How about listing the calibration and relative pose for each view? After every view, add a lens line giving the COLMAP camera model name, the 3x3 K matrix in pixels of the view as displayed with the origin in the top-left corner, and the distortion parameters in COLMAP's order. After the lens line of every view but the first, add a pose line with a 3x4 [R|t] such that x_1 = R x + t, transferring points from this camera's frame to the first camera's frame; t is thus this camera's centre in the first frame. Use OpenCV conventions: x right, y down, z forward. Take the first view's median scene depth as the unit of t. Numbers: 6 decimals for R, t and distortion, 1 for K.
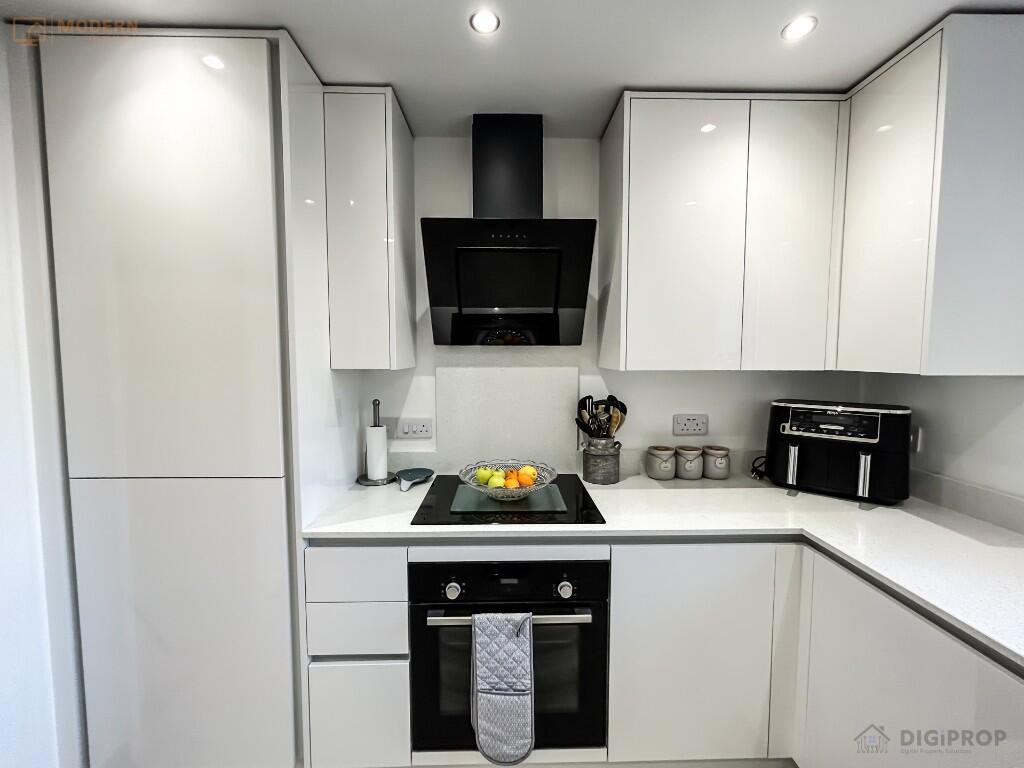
lens RADIAL K [[432.5, 0, 512.0], [0, 432.5, 384.0], [0, 0, 1]] dist [-0.001223, 0.000338]
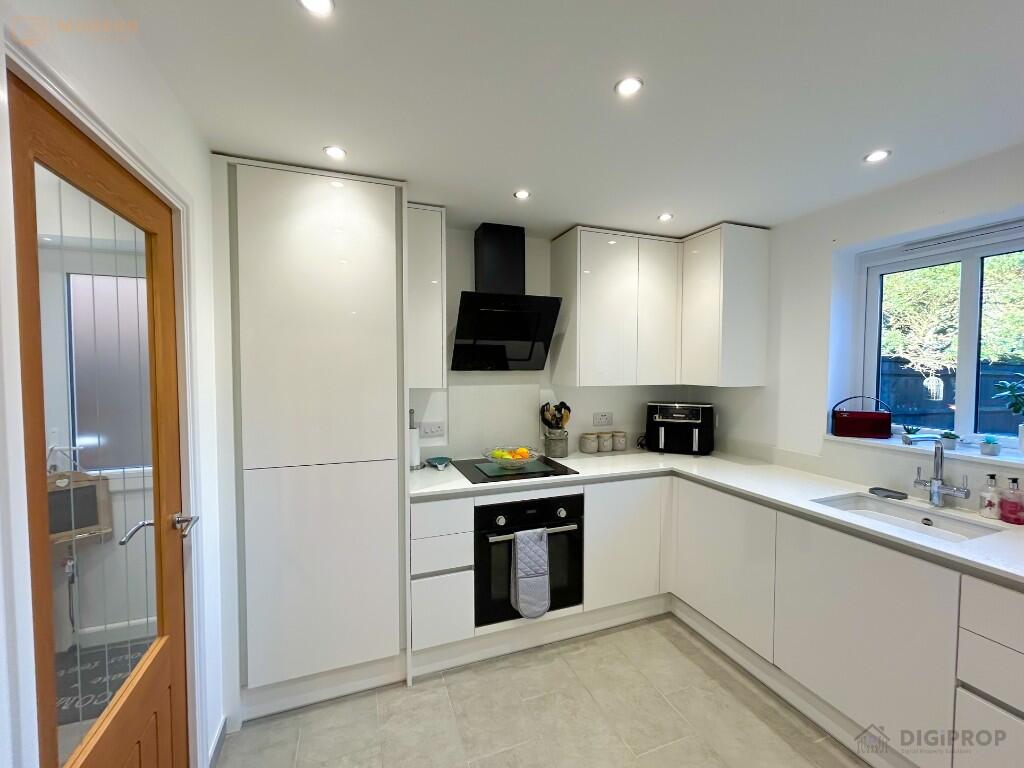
lens RADIAL K [[422.8, 0, 515.2], [0, 422.8, 384.3], [0, 0, 1]] dist [-0.001252, -0.000732]
pose [[0.944379, -0.013908, 0.328565, -0.527590], [0.023119, 0.999441, -0.024144, -0.004924], [-0.328046, 0.030397, 0.944173, -0.489997]]
